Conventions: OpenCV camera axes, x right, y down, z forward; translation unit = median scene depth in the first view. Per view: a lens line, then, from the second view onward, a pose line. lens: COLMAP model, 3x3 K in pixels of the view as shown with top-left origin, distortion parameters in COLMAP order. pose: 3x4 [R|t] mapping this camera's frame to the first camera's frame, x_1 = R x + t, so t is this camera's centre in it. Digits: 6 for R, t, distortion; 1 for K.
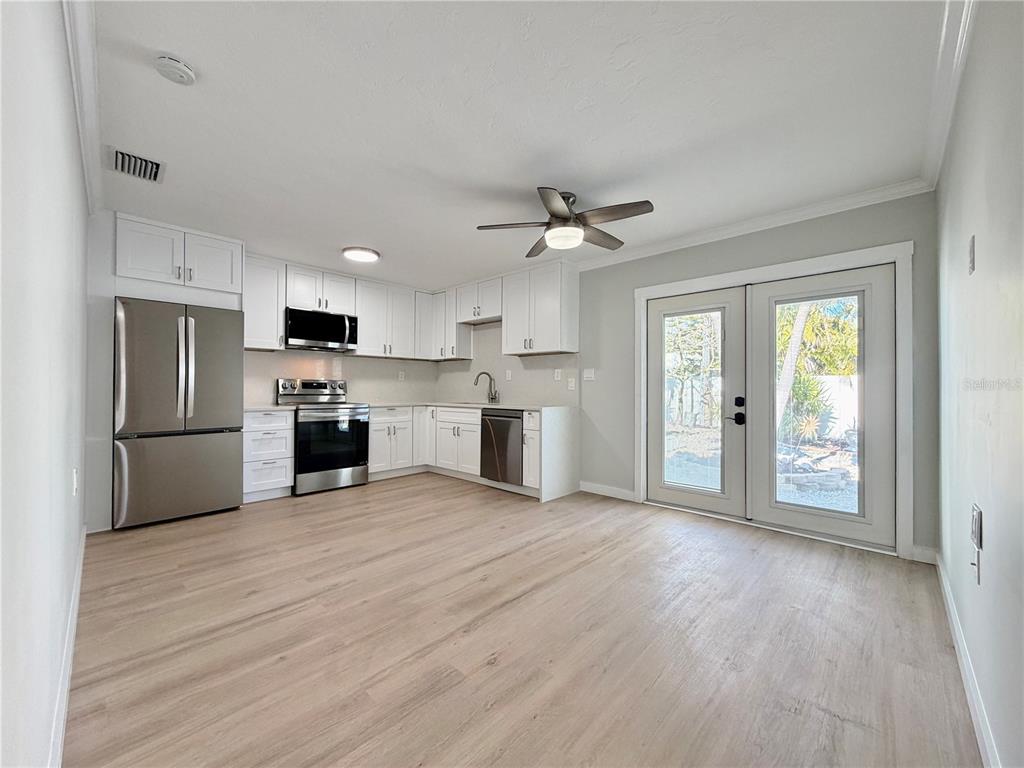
lens RADIAL K [[410.3, 0, 512.7], [0, 410.3, 385.4], [0, 0, 1]] dist [0.001350, -0.000611]
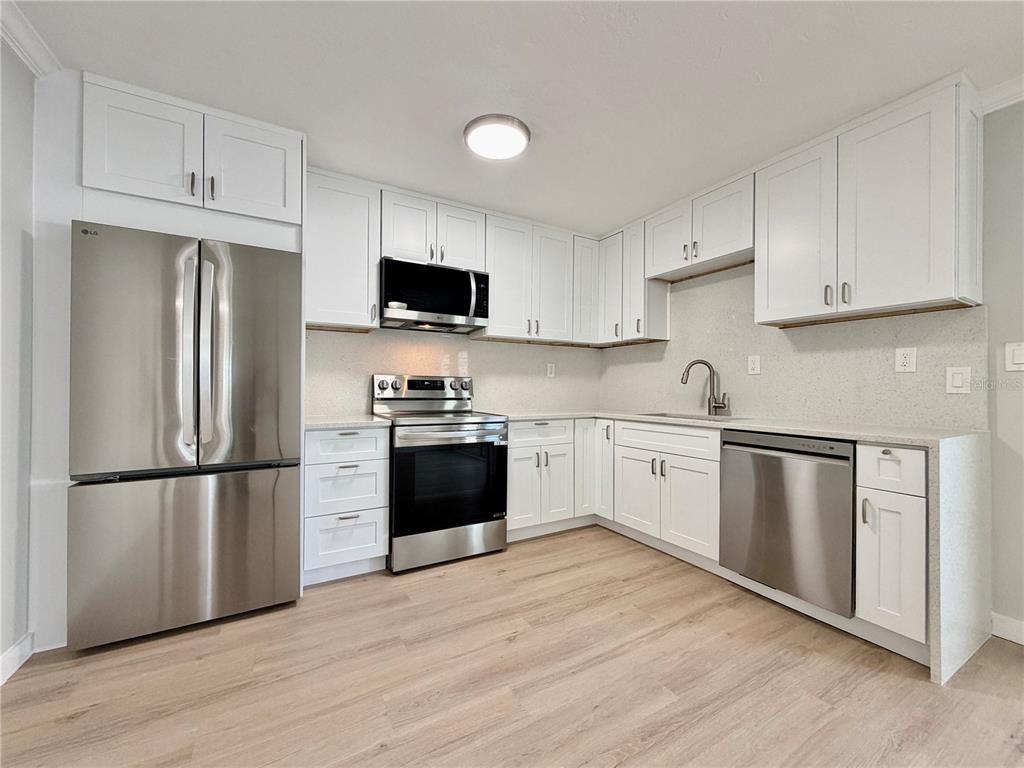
lens RADIAL K [[410.3, 0, 512.4], [0, 410.3, 383.5], [0, 0, 1]] dist [0.001350, -0.000611]
pose [[0.957512, -0.002730, -0.288379, -0.191487], [0.002157, 0.999995, -0.002304, 0.000394], [0.288384, 0.001584, 0.957514, 0.482109]]
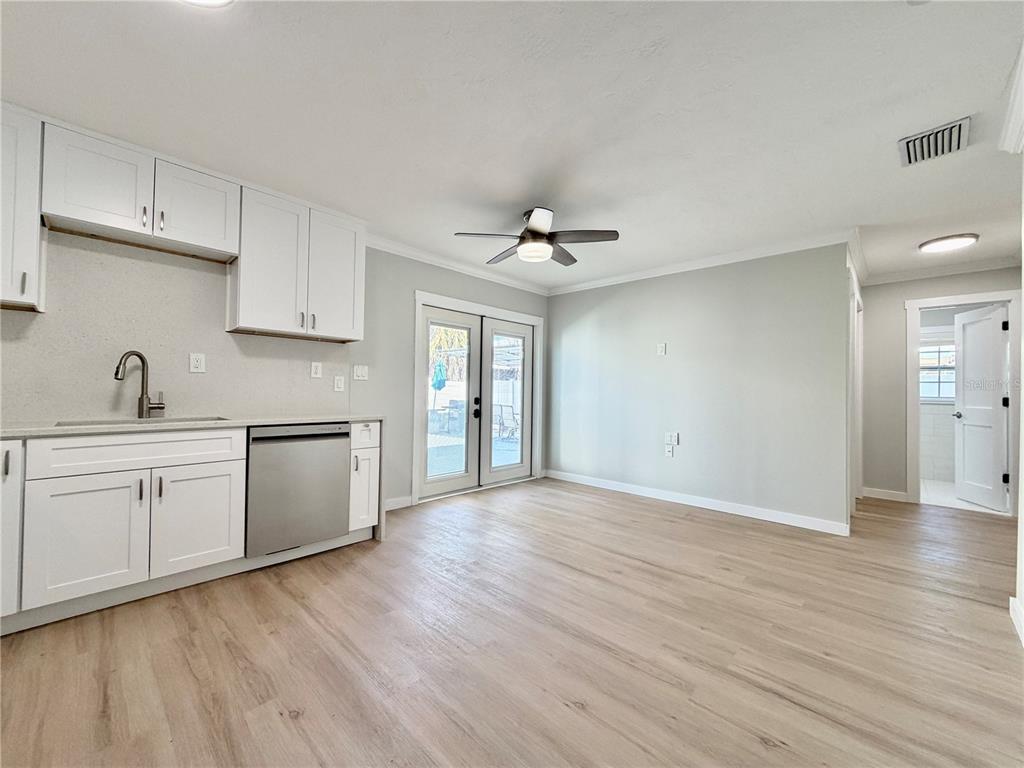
lens RADIAL K [[410.3, 0, 507.8], [0, 410.3, 386.5], [0, 0, 1]] dist [0.001350, -0.000611]
pose [[0.009384, 0.009549, 0.999910, -0.647885], [-0.021559, 0.999724, -0.009345, 0.002370], [-0.999724, -0.021470, 0.009588, 0.725448]]
